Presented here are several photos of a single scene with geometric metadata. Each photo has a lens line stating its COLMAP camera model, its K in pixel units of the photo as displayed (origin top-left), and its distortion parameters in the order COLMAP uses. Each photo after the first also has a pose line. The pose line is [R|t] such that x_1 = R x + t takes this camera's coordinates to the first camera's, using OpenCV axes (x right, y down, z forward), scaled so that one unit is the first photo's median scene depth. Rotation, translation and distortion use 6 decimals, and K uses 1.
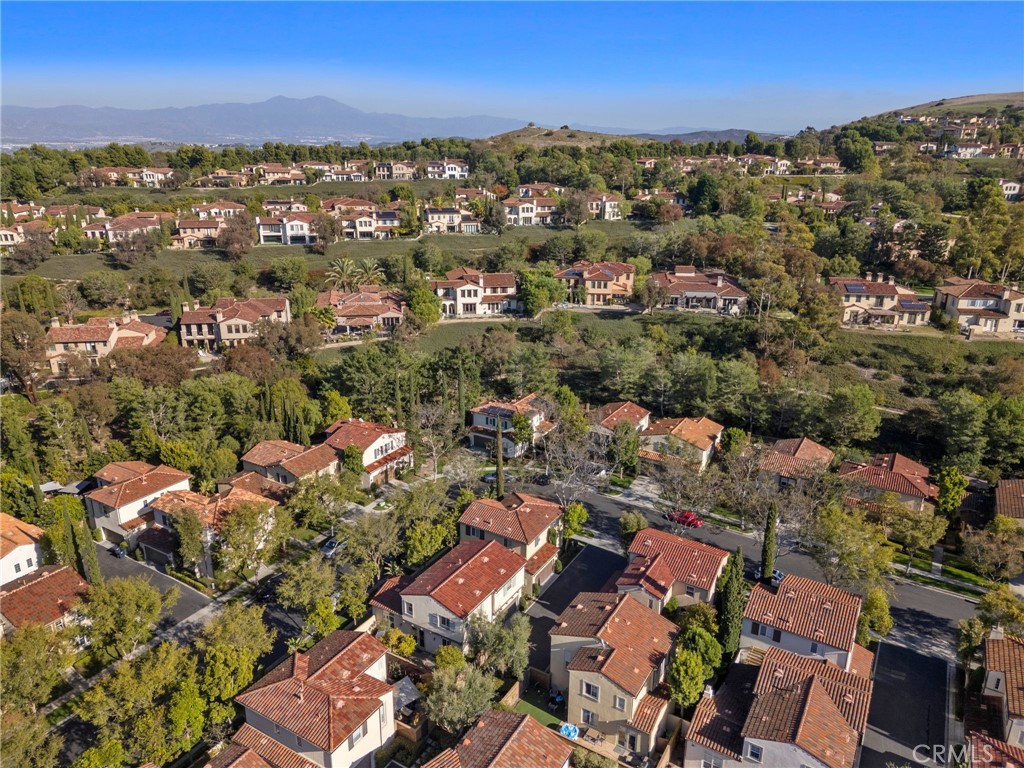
lens RADIAL K [[711.7, 0, 512.0], [0, 711.7, 384.0], [0, 0, 1]] dist [0.062968, -0.048123]
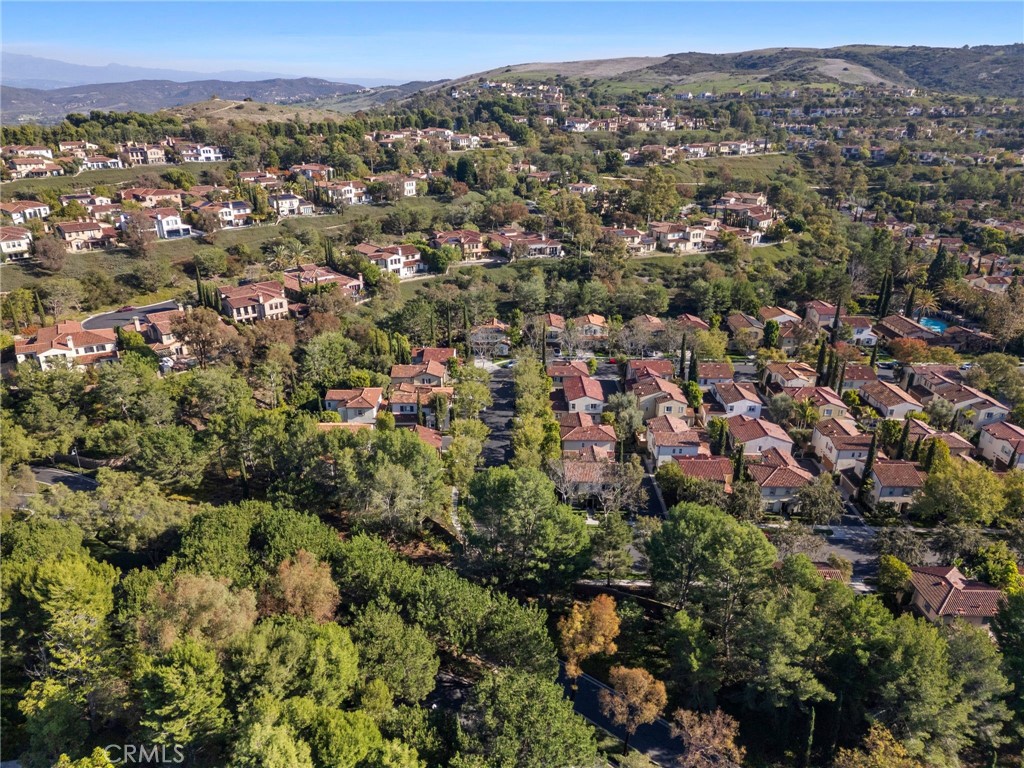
lens RADIAL K [[711.7, 0, 512.0], [0, 711.7, 384.0], [0, 0, 1]] dist [0.062968, -0.048123]
pose [[0.852335, -0.196002, 0.484879, -0.457522], [0.164347, 0.980531, 0.107466, -0.003432], [-0.496503, -0.011909, 0.867954, -0.258896]]
